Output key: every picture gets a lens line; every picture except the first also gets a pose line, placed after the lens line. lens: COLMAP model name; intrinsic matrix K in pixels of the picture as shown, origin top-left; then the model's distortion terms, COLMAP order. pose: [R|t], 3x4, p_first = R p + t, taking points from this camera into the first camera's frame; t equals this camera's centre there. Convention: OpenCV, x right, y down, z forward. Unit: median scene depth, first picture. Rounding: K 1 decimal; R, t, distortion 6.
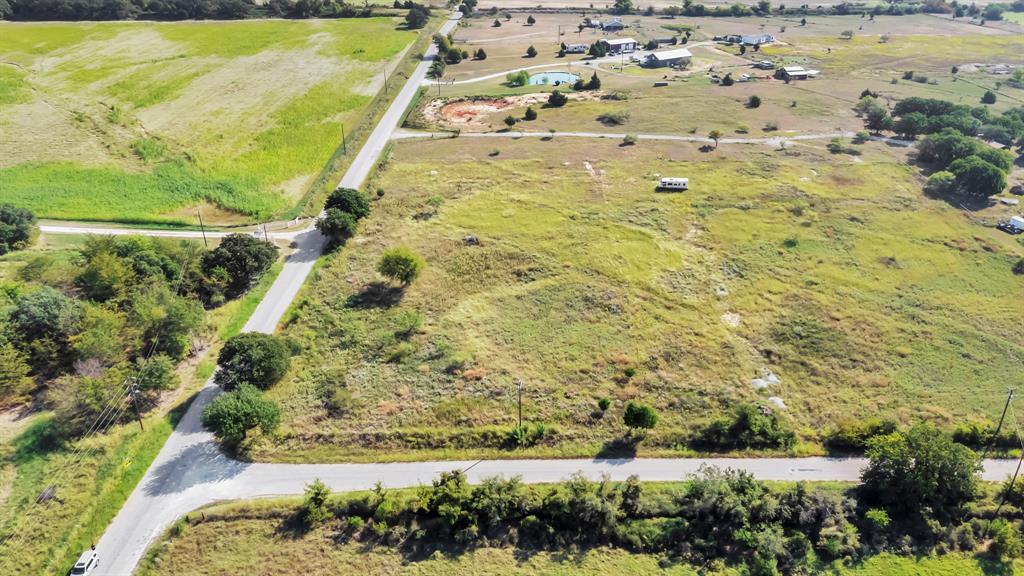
lens RADIAL K [[760.3, 0, 545.0], [0, 760.3, 281.7], [0, 0, 1]] dist [0.065071, -0.057030]
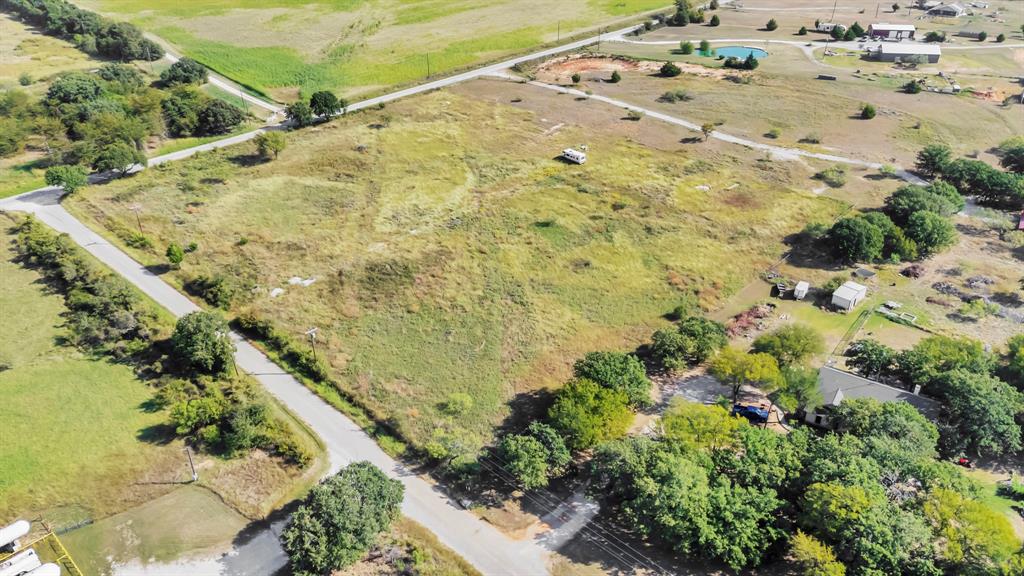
lens RADIAL K [[760.3, 0, 545.0], [0, 760.3, 281.7], [0, 0, 1]] dist [0.065071, -0.057030]
pose [[0.712766, 0.339486, -0.613770, 0.862174], [-0.302259, 0.938308, 0.167982, -0.131833], [0.632933, 0.065786, 0.771407, 0.169664]]
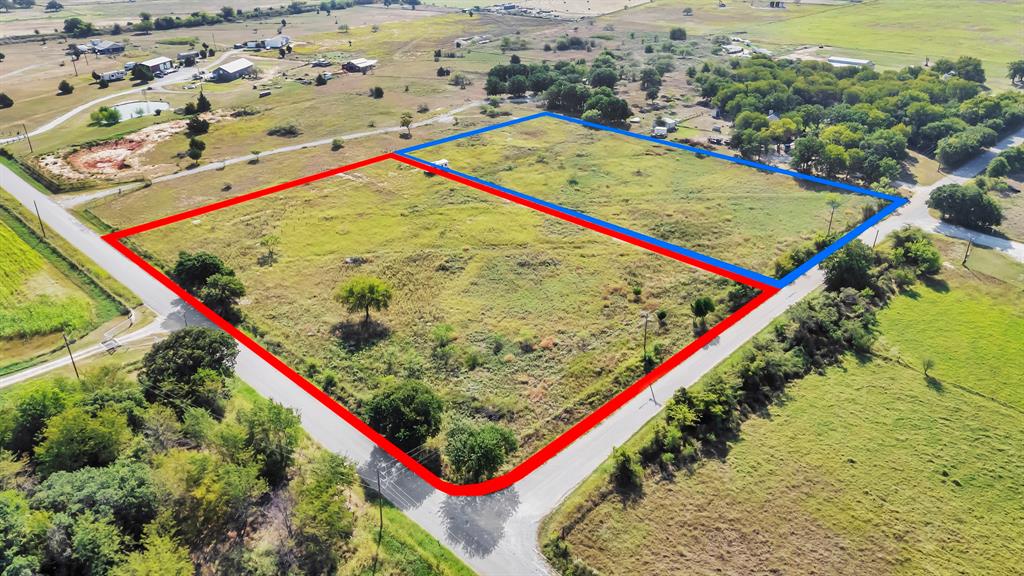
lens RADIAL K [[760.3, 0, 545.0], [0, 760.3, 281.7], [0, 0, 1]] dist [0.065071, -0.057030]
pose [[0.696065, -0.333513, 0.635817, -0.462537], [0.337313, 0.933653, 0.120465, -0.054867], [-0.633809, 0.130618, 0.762381, 0.111034]]
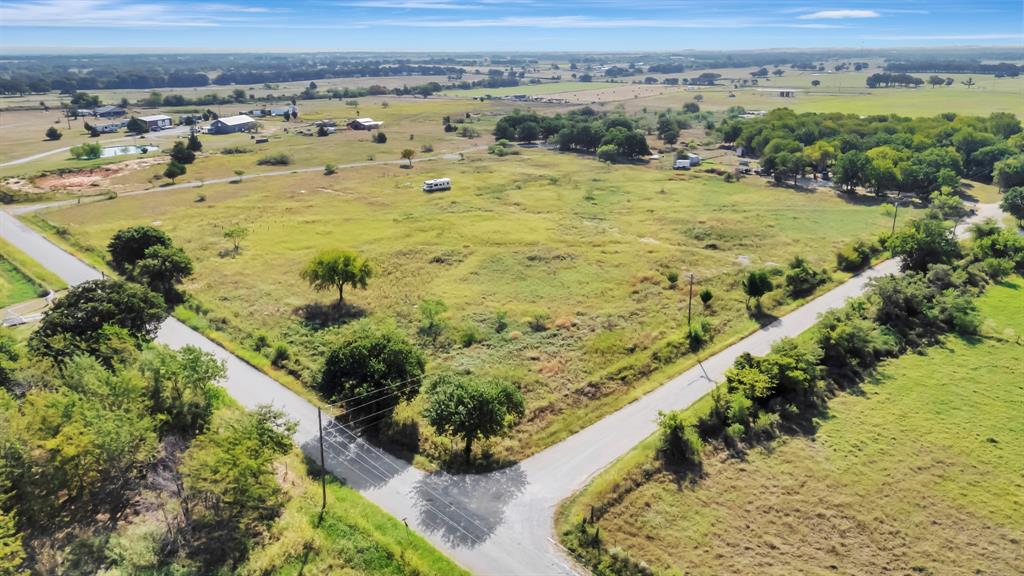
lens RADIAL K [[760.3, 0, 545.0], [0, 760.3, 281.7], [0, 0, 1]] dist [0.065071, -0.057030]
pose [[0.704663, -0.234174, 0.669786, -0.411345], [0.336674, 0.941286, -0.025108, 0.057649], [-0.624581, 0.243192, 0.742130, 0.233893]]
